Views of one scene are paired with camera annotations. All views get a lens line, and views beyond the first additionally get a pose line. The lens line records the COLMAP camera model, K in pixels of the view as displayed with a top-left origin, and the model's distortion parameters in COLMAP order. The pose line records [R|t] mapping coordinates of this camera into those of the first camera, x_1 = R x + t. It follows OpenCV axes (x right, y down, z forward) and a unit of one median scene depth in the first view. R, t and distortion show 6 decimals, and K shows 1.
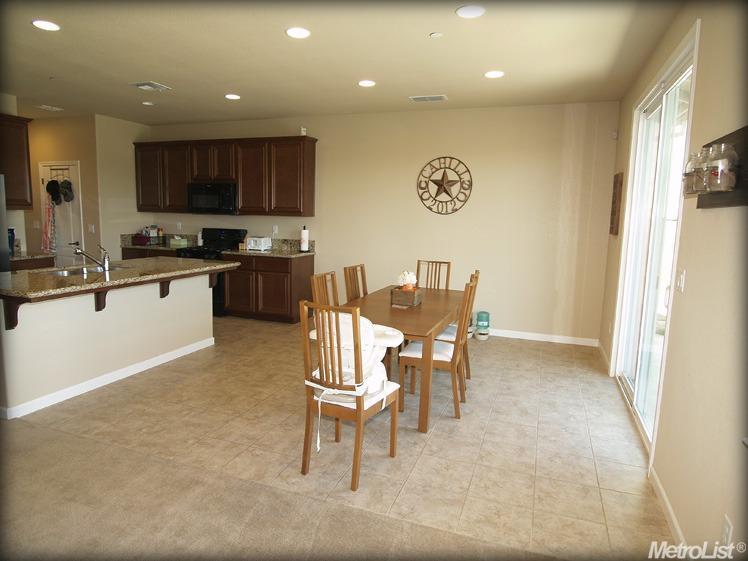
lens RADIAL K [[474.7, 0, 369.8], [0, 474.7, 277.3], [0, 0, 1]] dist [-0.026805, 0.002601]
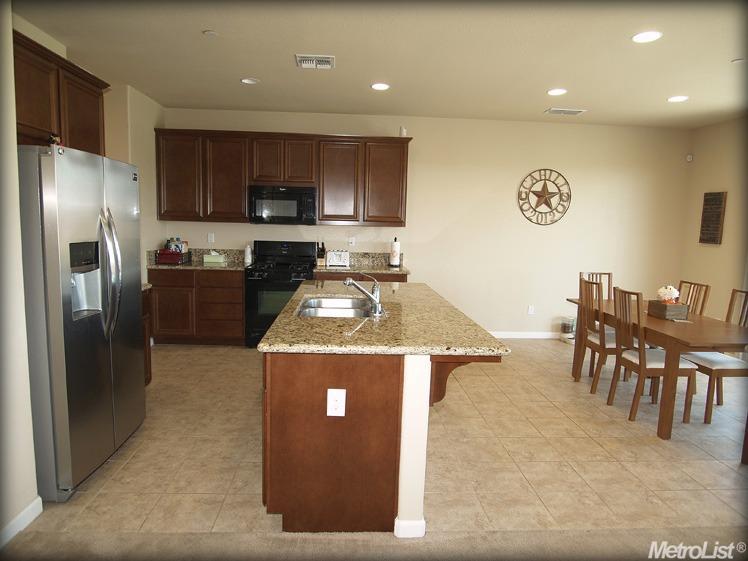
lens RADIAL K [[474.7, 0, 369.2], [0, 474.7, 280.2], [0, 0, 1]] dist [-0.026805, 0.002601]
pose [[0.915902, -0.049789, 0.398301, -0.601241], [0.048440, 0.998735, 0.013456, -0.046072], [-0.398467, 0.006969, 0.917156, 0.215699]]
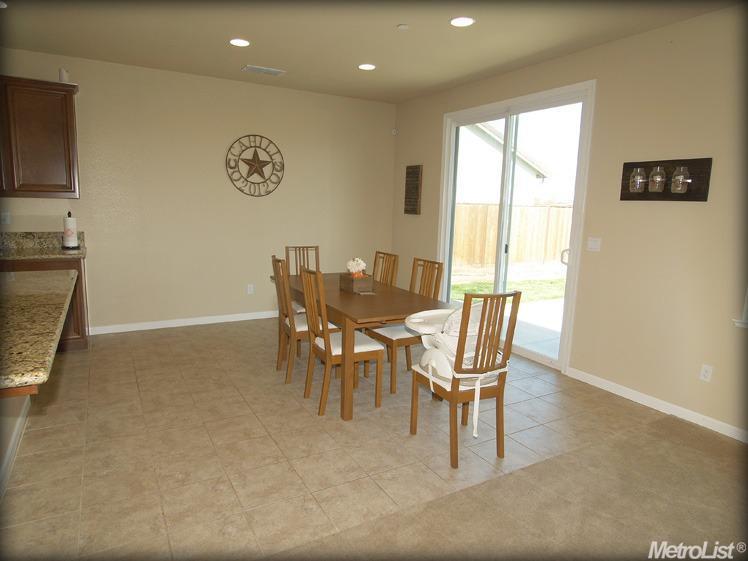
lens RADIAL K [[474.7, 0, 369.4], [0, 474.7, 277.0], [0, 0, 1]] dist [-0.026805, 0.002601]
pose [[0.642721, -0.125148, 0.755809, -0.433530], [0.085451, 0.992122, 0.091612, -0.041091], [-0.761320, 0.005703, 0.648352, 0.219780]]
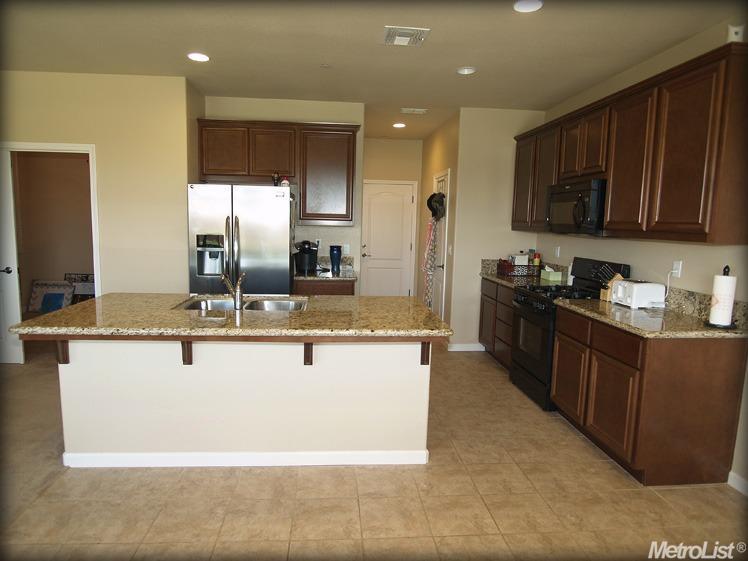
lens RADIAL K [[474.7, 0, 370.0], [0, 474.7, 279.8], [0, 0, 1]] dist [-0.026805, 0.002601]
pose [[0.425128, 0.097630, -0.899853, 0.111425], [-0.135050, 0.989879, 0.043594, -0.079339], [0.895002, 0.102993, 0.434010, 0.598153]]
